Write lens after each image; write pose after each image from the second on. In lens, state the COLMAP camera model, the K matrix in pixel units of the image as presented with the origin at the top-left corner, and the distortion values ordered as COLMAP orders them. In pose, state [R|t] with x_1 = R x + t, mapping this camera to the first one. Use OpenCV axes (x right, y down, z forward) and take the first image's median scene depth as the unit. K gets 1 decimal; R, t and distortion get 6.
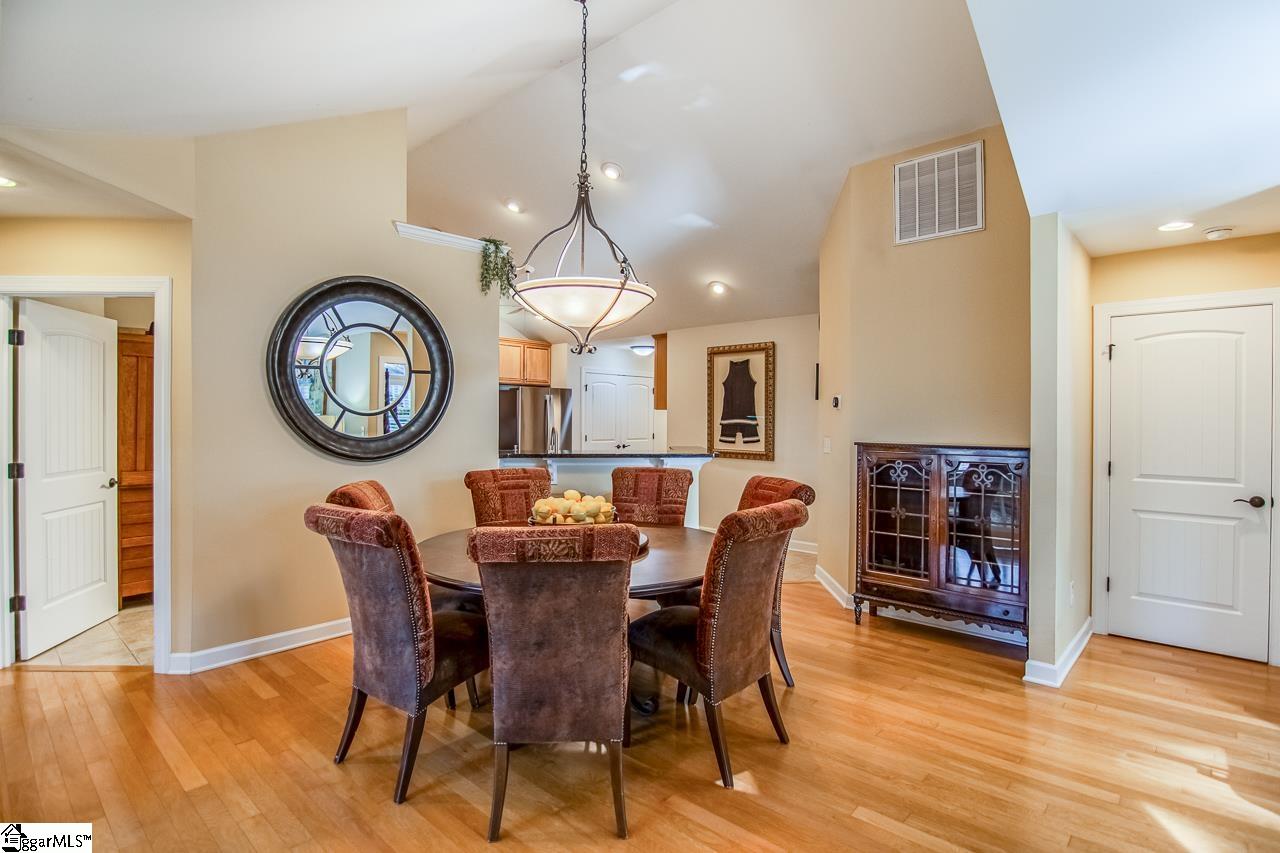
lens RADIAL K [[625.5, 0, 639.5], [0, 625.5, 432.6], [0, 0, 1]] dist [0.013014, -0.001995]
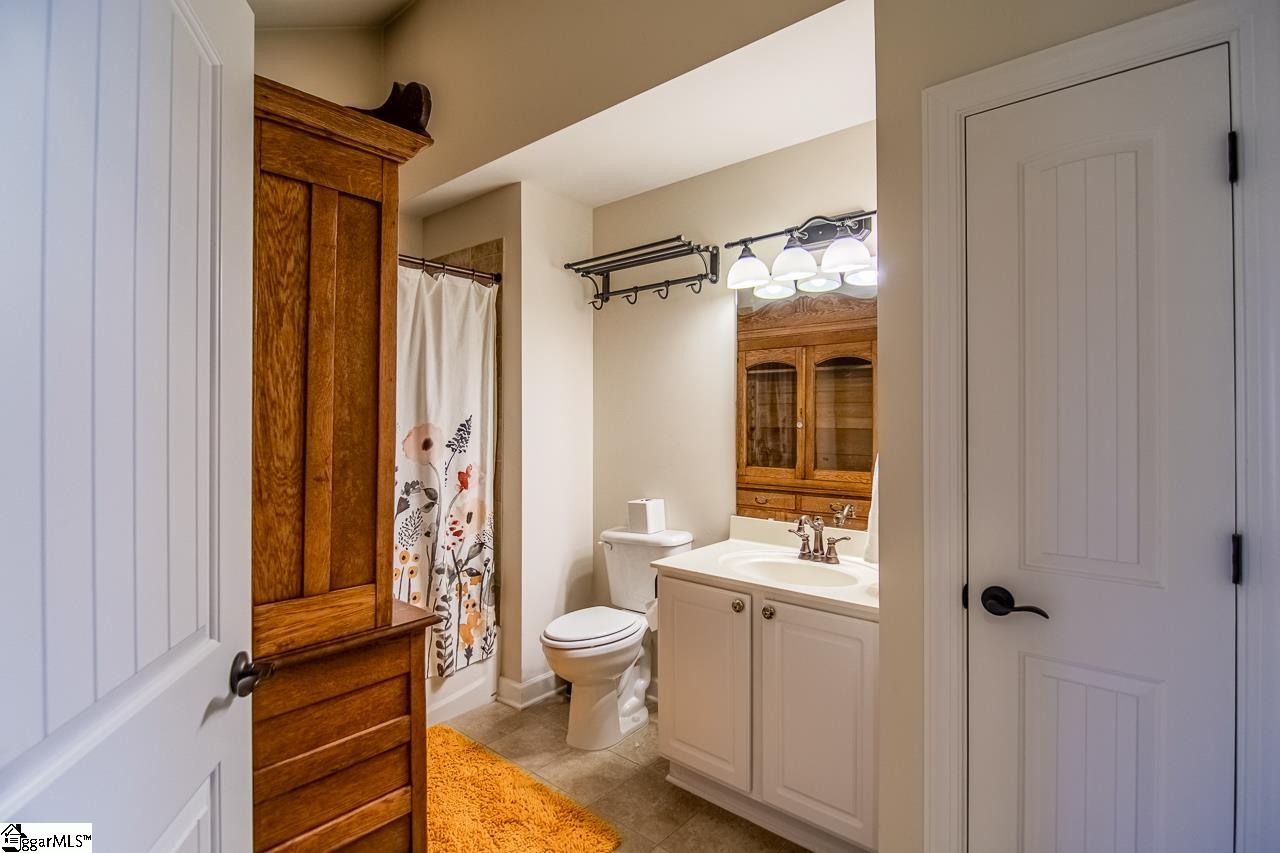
lens RADIAL K [[625.5, 0, 640.6], [0, 625.5, 421.5], [0, 0, 1]] dist [0.013014, -0.001995]
pose [[0.999988, -0.004583, 0.001679, -0.651940], [0.004594, 0.999967, -0.006758, -0.013348], [-0.001648, 0.006765, 0.999976, 0.724158]]
